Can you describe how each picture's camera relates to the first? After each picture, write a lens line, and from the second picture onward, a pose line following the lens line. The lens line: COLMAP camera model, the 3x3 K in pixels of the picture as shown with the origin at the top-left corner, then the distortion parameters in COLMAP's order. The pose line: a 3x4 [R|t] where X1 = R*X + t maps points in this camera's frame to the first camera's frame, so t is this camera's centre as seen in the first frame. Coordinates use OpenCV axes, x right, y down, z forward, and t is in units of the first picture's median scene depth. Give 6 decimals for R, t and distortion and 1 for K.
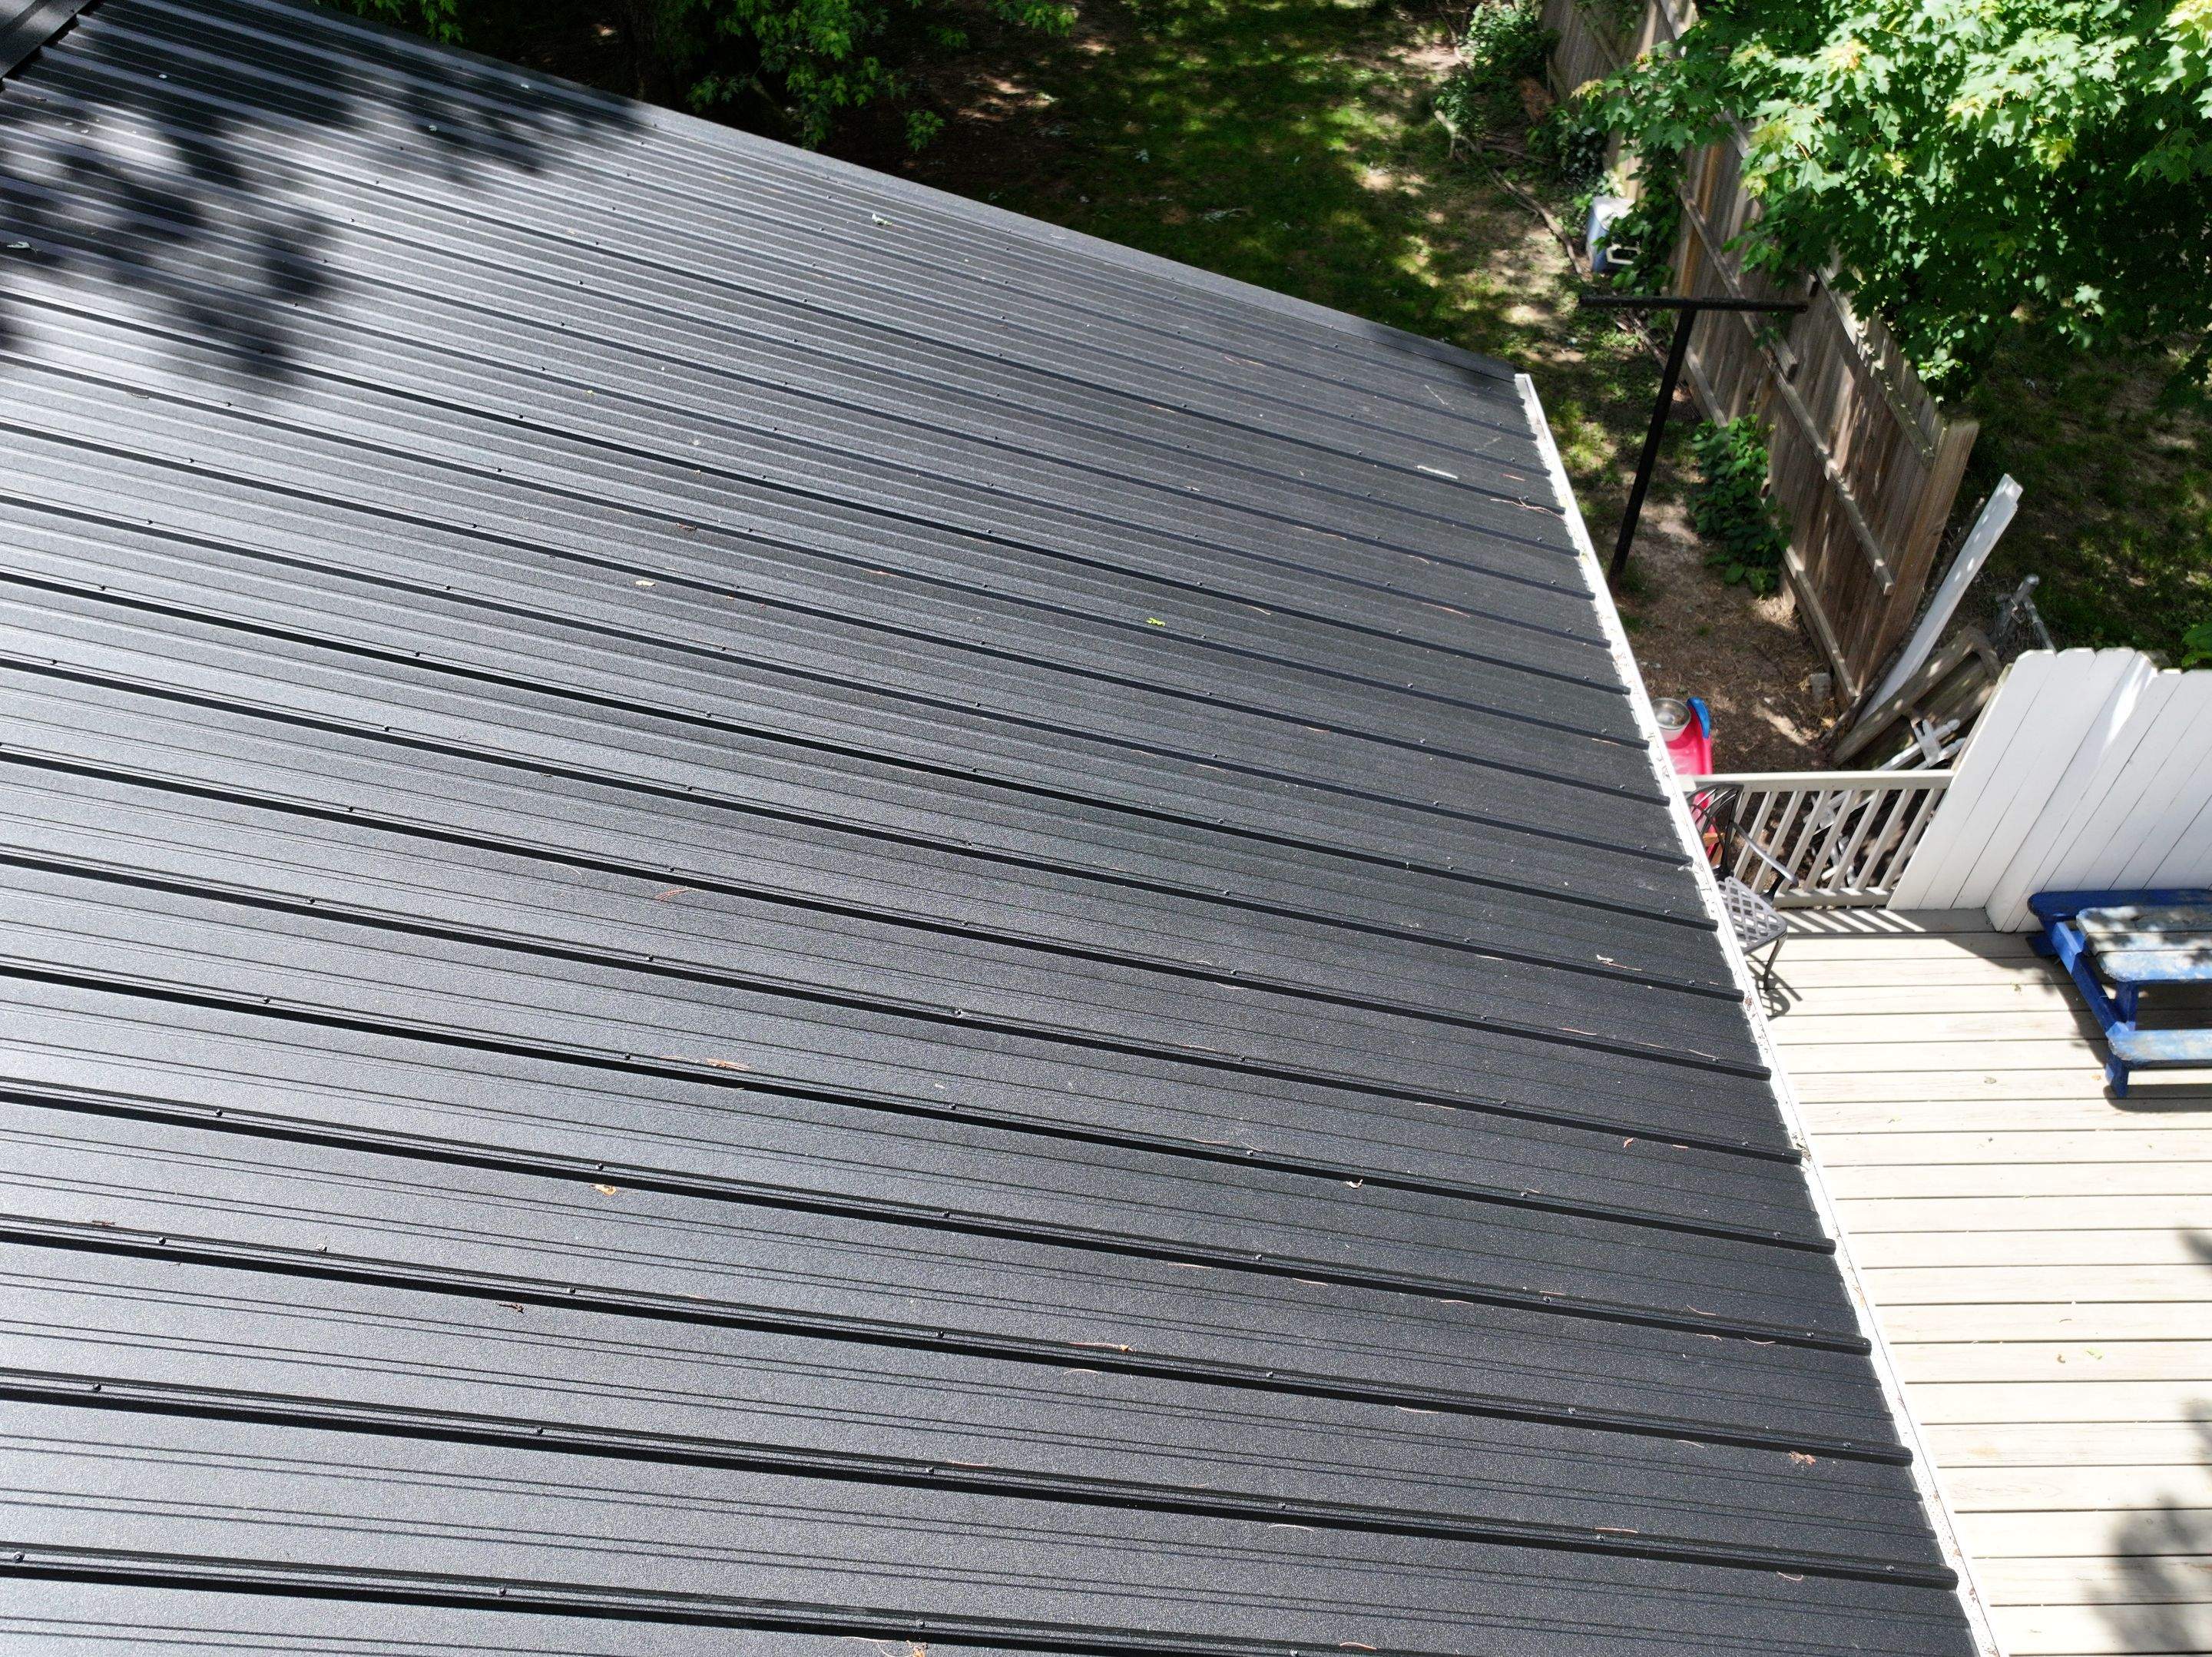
lens RADIAL K [[1553.6, 0, 1102.9], [0, 1553.6, 828.9], [0, 0, 1]] dist [-0.004421, 0.023689]
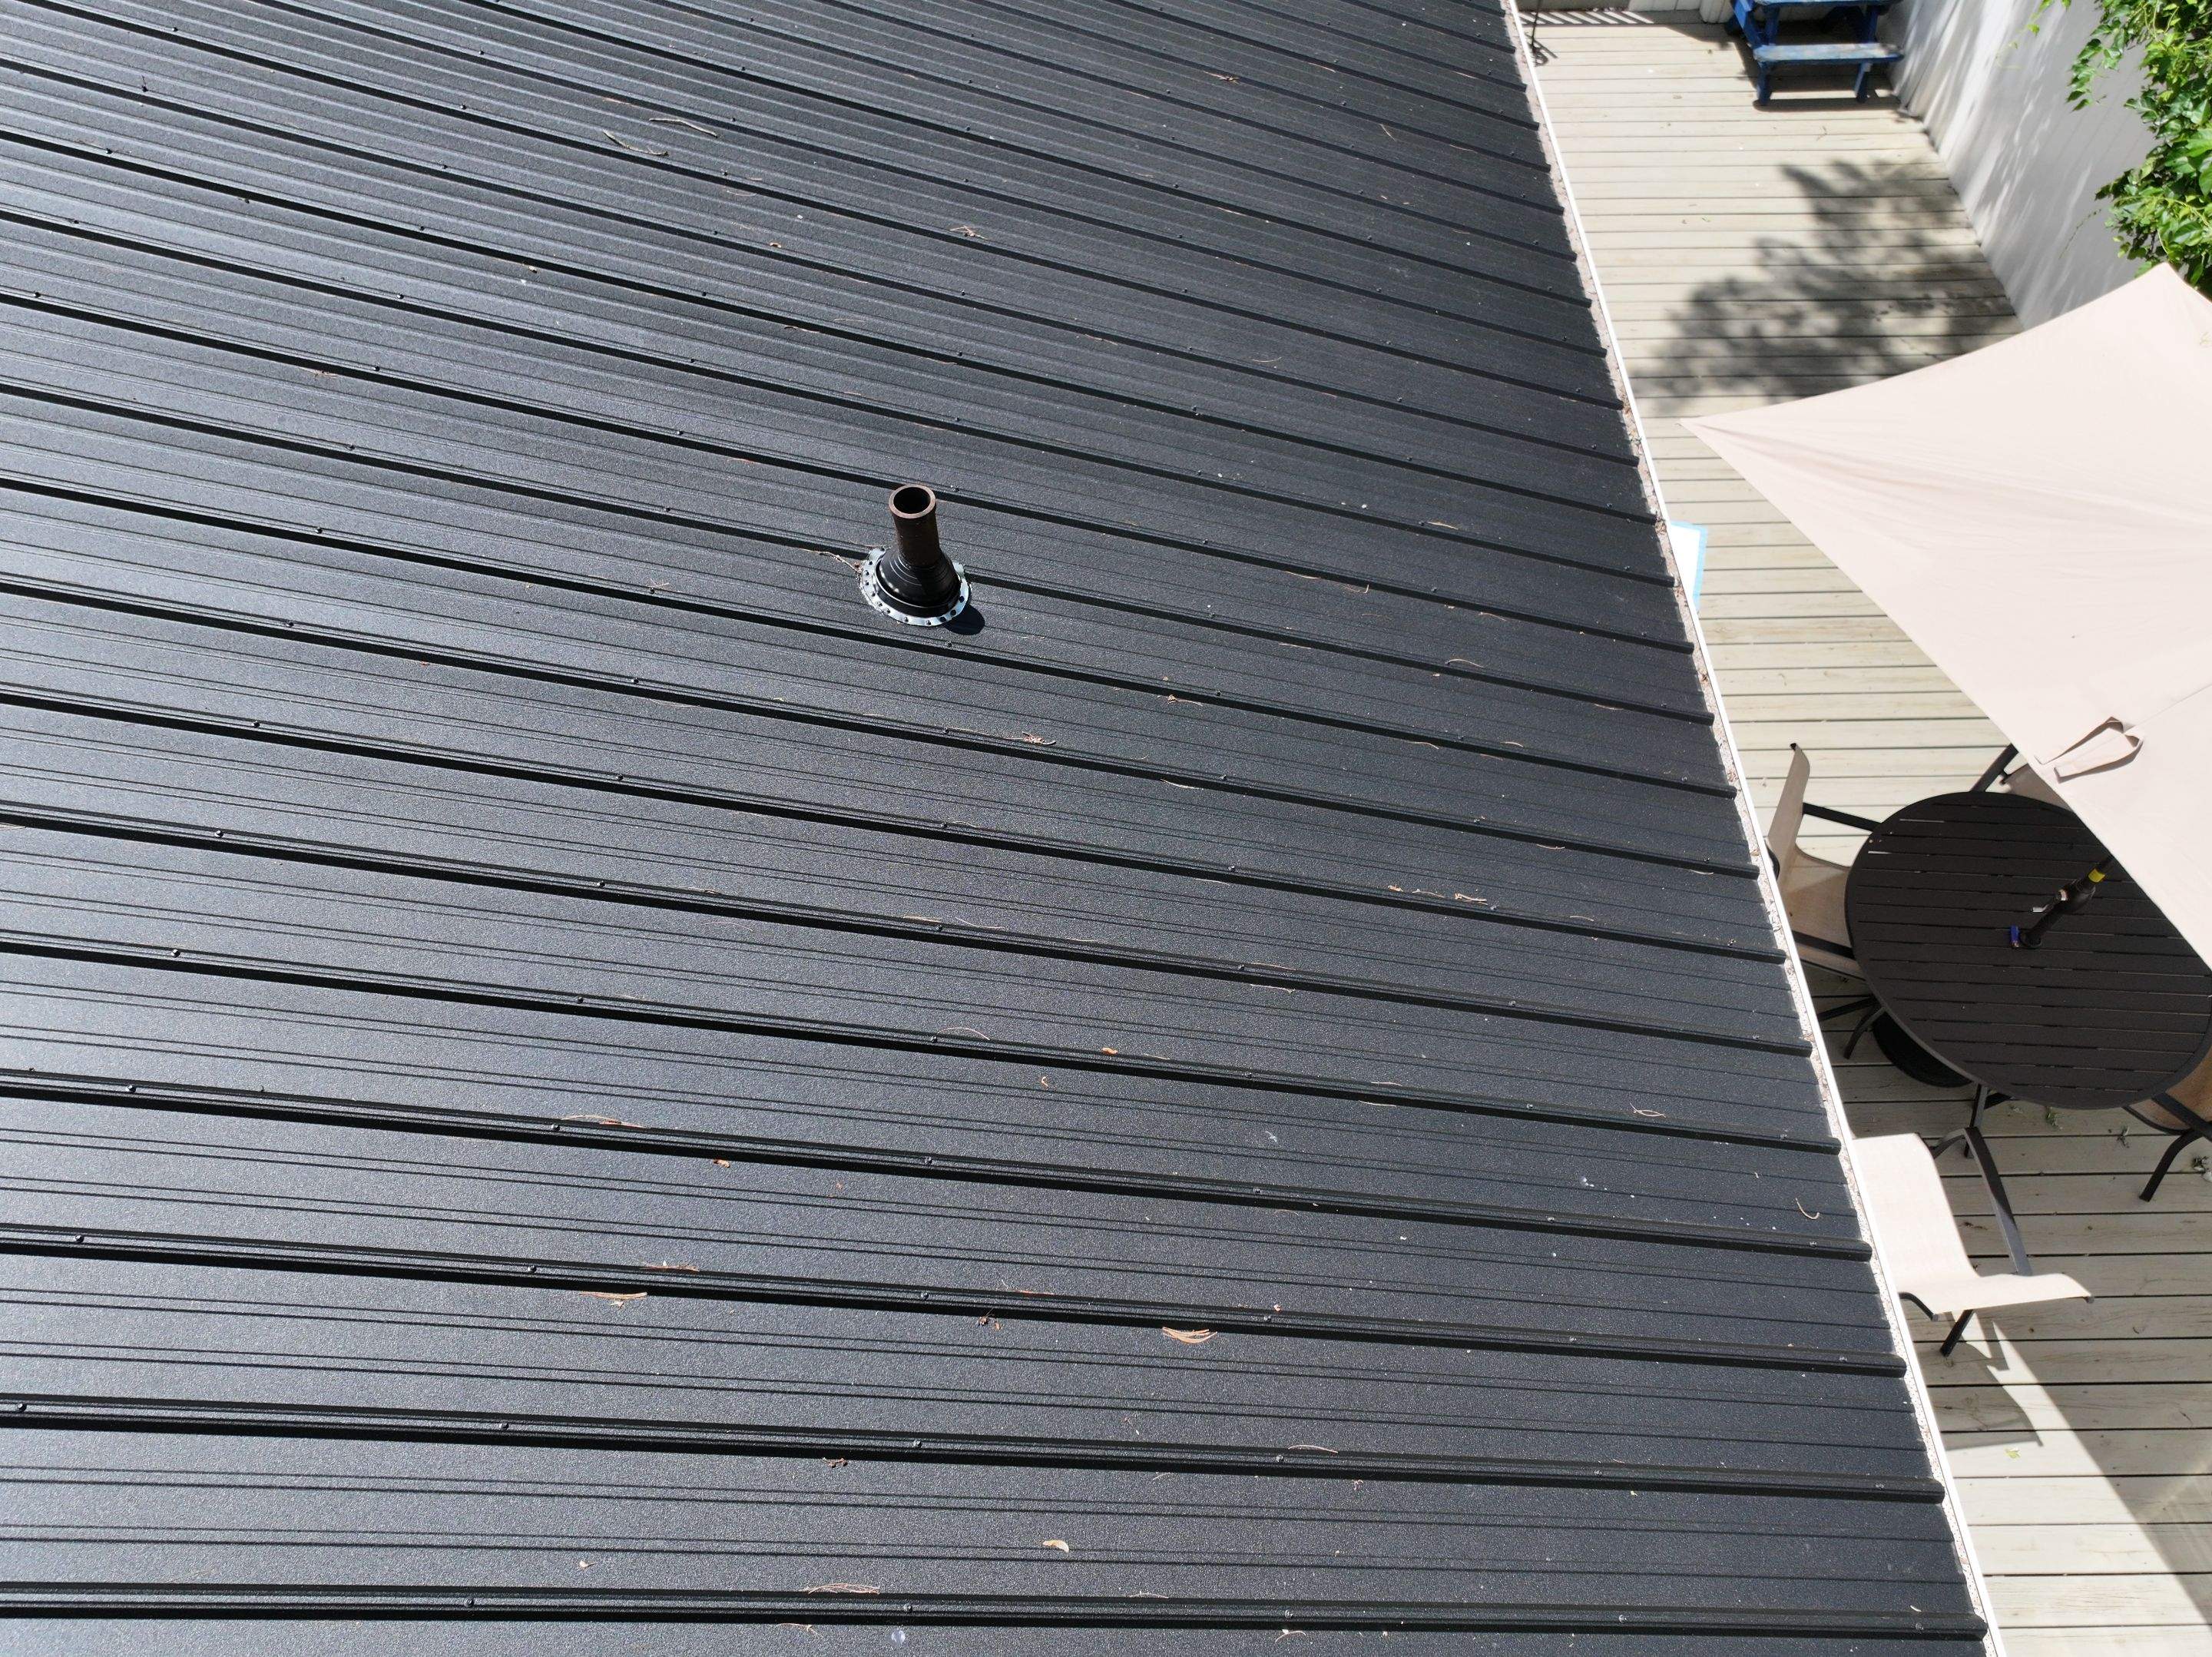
lens RADIAL K [[1553.6, 0, 1118.1], [0, 1553.6, 845.4], [0, 0, 1]] dist [-0.004421, 0.023689]
pose [[0.999810, -0.006824, 0.018285, 0.011345], [0.003593, 0.985220, 0.171256, 0.428321], [-0.019184, -0.171157, 0.985057, -0.387188]]
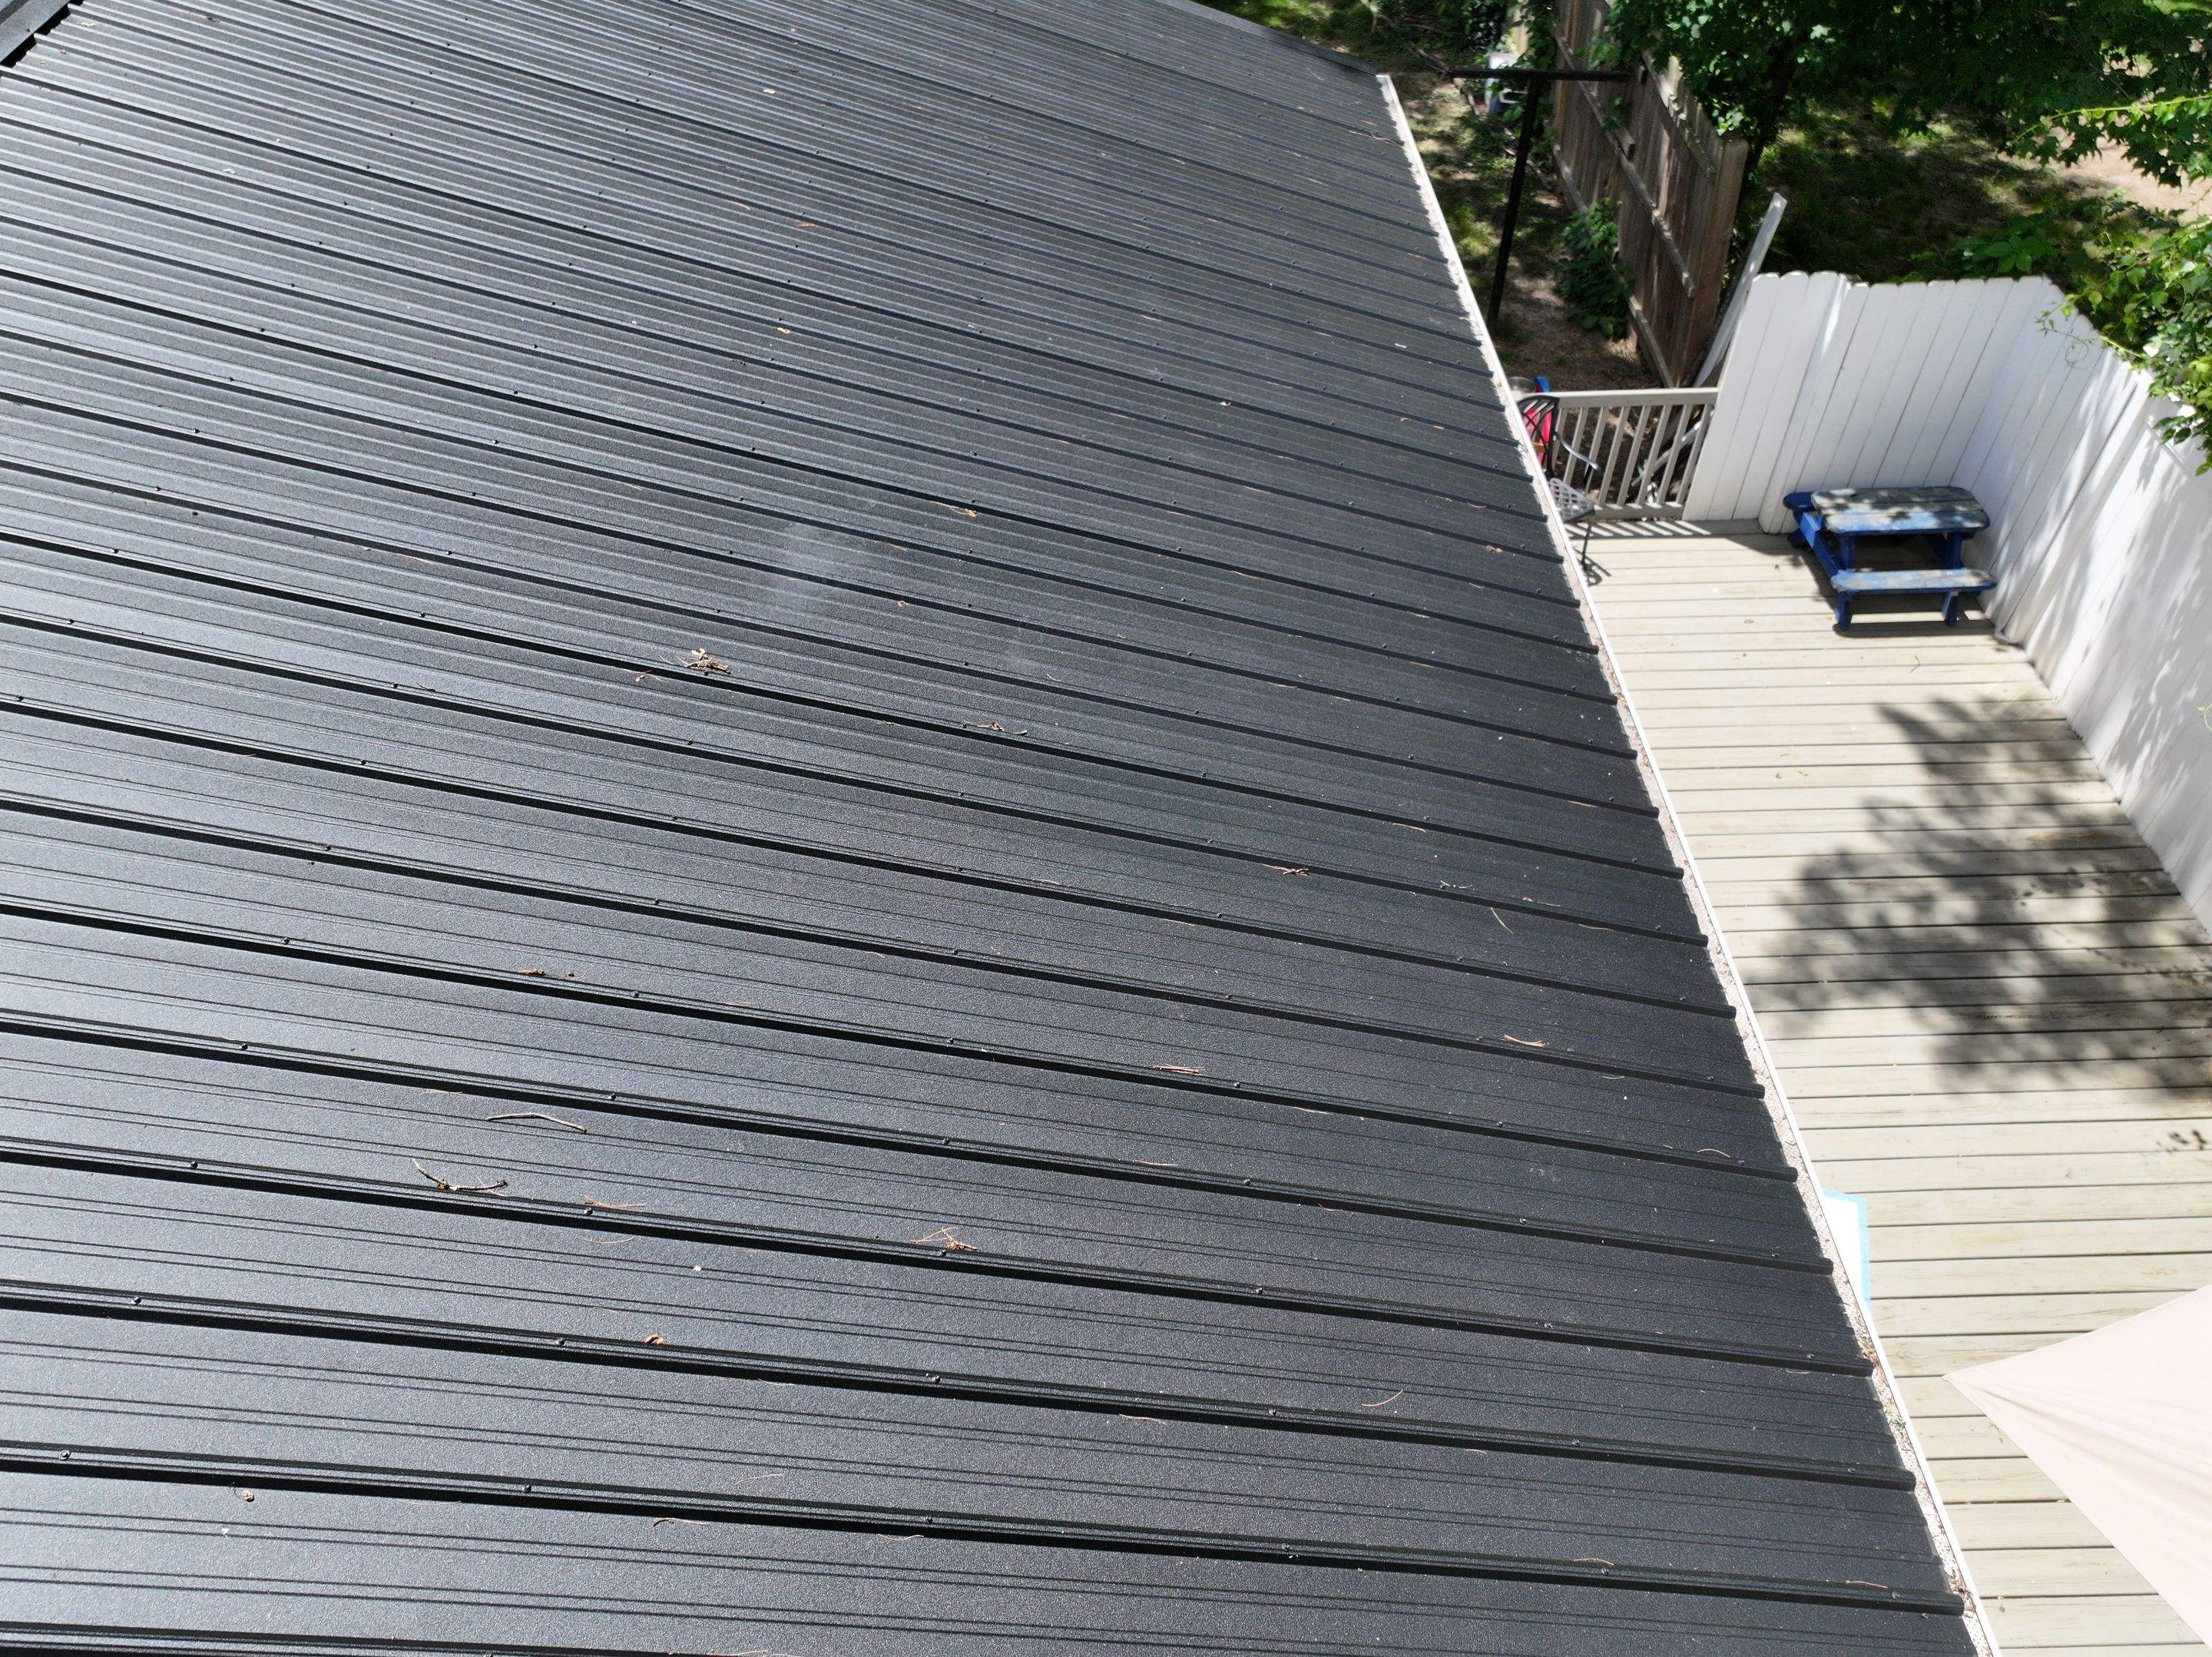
lens RADIAL K [[1553.6, 0, 1125.7], [0, 1553.6, 848.4], [0, 0, 1]] dist [-0.004421, 0.023689]
pose [[0.999605, -0.018679, 0.020987, 0.007329], [0.018643, 0.999824, 0.001896, 0.243995], [-0.021019, -0.001504, 0.999778, -0.219157]]
